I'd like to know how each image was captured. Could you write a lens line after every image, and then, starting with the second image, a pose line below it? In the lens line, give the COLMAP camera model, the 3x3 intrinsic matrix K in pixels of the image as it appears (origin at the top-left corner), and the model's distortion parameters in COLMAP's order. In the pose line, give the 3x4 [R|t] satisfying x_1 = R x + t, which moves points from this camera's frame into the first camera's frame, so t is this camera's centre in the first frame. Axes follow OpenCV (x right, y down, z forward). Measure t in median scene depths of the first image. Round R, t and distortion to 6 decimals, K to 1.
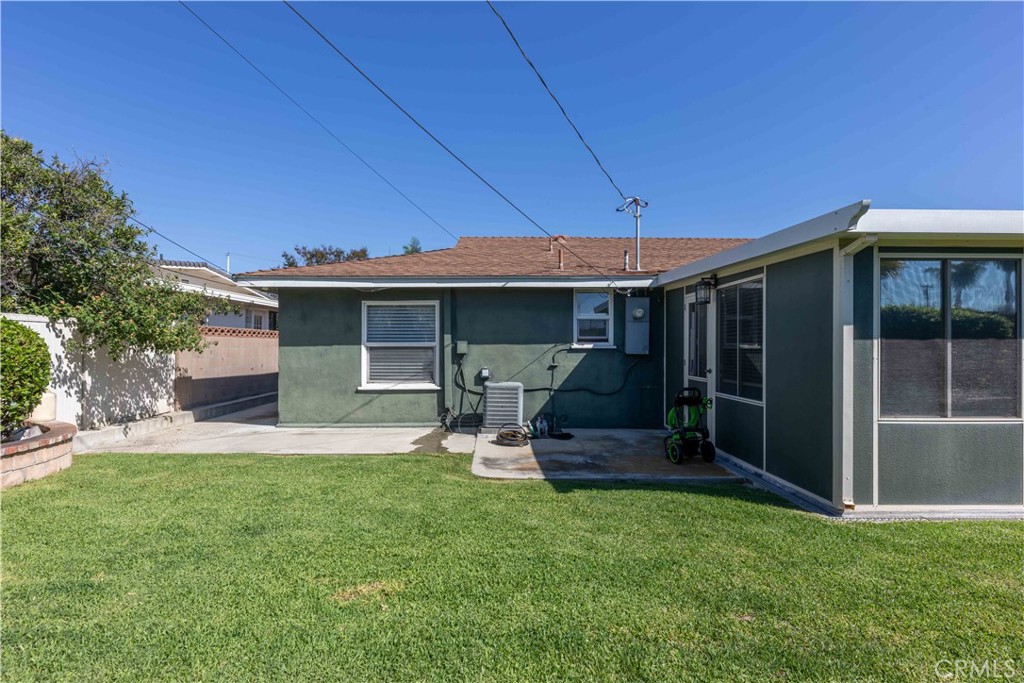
lens RADIAL K [[514.4, 0, 504.9], [0, 514.4, 347.6], [0, 0, 1]] dist [0.002236, -0.001276]
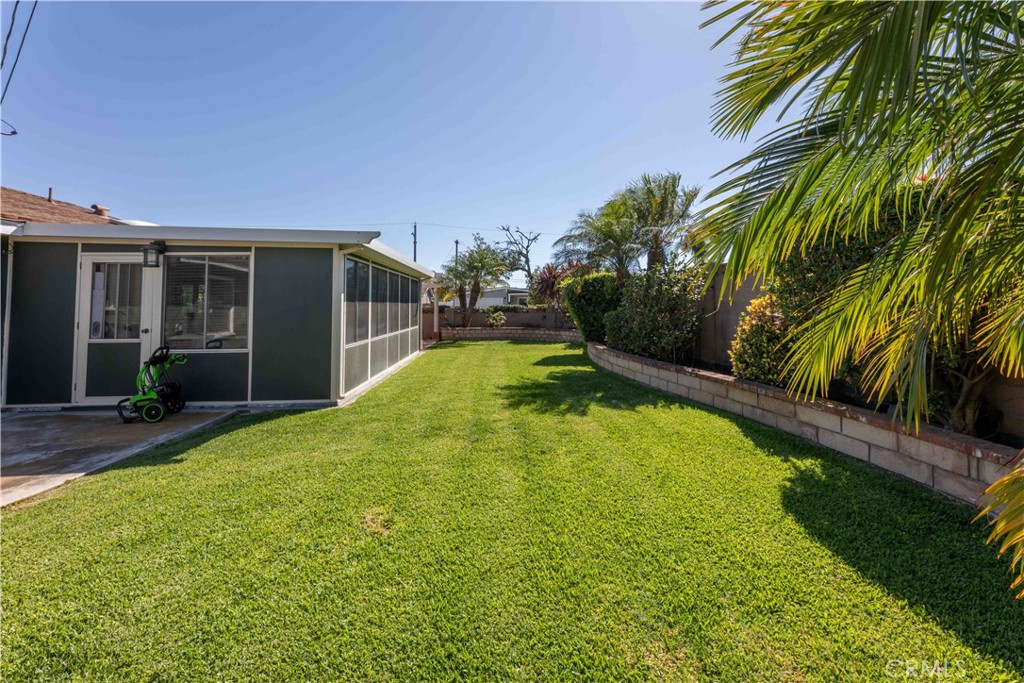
lens RADIAL K [[413.6, 0, 526.2], [0, 413.6, 290.7], [0, 0, 1]] dist [0.003005, 0.000584]
pose [[-0.034305, 0.031826, 0.998905, -0.428584], [0.010114, 0.999453, -0.031496, -0.002099], [-0.999360, 0.009022, -0.034608, 0.232369]]
